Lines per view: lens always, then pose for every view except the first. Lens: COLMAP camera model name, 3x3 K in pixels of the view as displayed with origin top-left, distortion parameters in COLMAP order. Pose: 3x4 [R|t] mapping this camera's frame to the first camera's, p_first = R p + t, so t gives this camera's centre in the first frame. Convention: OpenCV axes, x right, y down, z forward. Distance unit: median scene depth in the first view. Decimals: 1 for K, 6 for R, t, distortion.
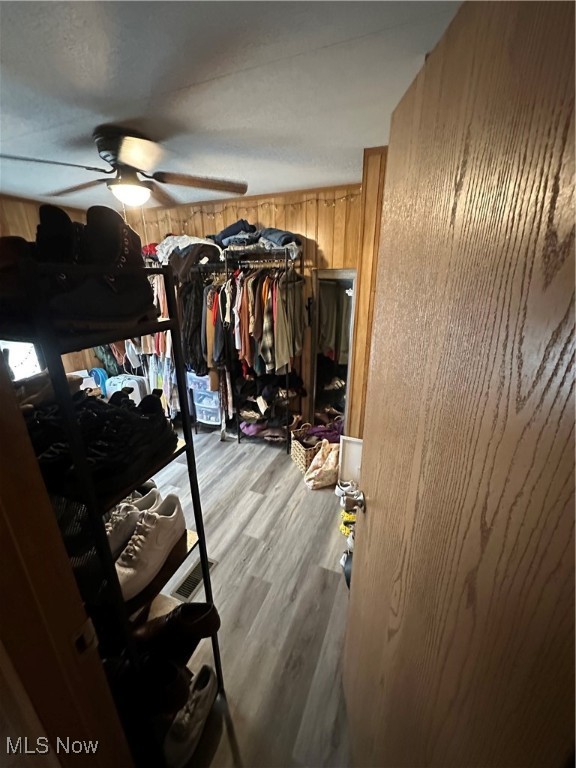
lens RADIAL K [[308.3, 0, 286.7], [0, 308.3, 382.4], [0, 0, 1]] dist [-0.002970, 0.000492]
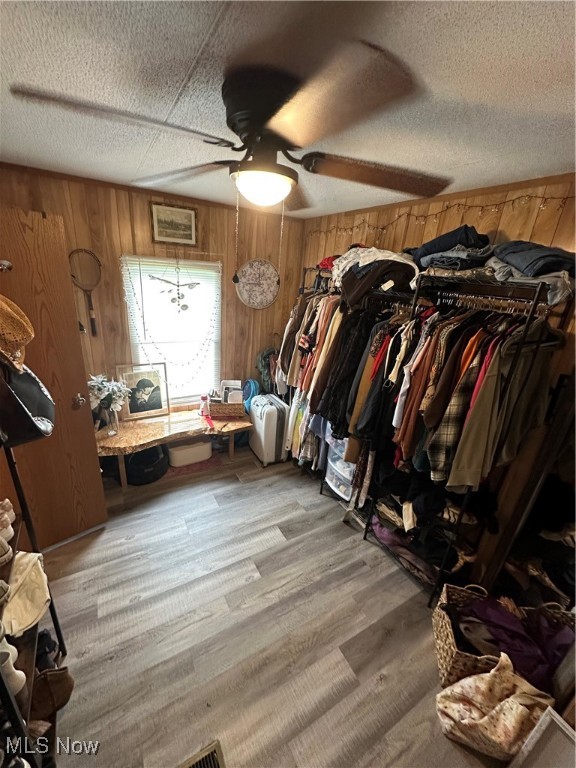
lens RADIAL K [[308.3, 0, 286.8], [0, 308.3, 384.4], [0, 0, 1]] dist [-0.002970, 0.000492]
pose [[0.794056, 0.277297, -0.540909, -0.013104], [-0.283232, 0.956162, 0.074391, -0.174714], [0.537824, 0.094133, 0.837785, 0.330960]]
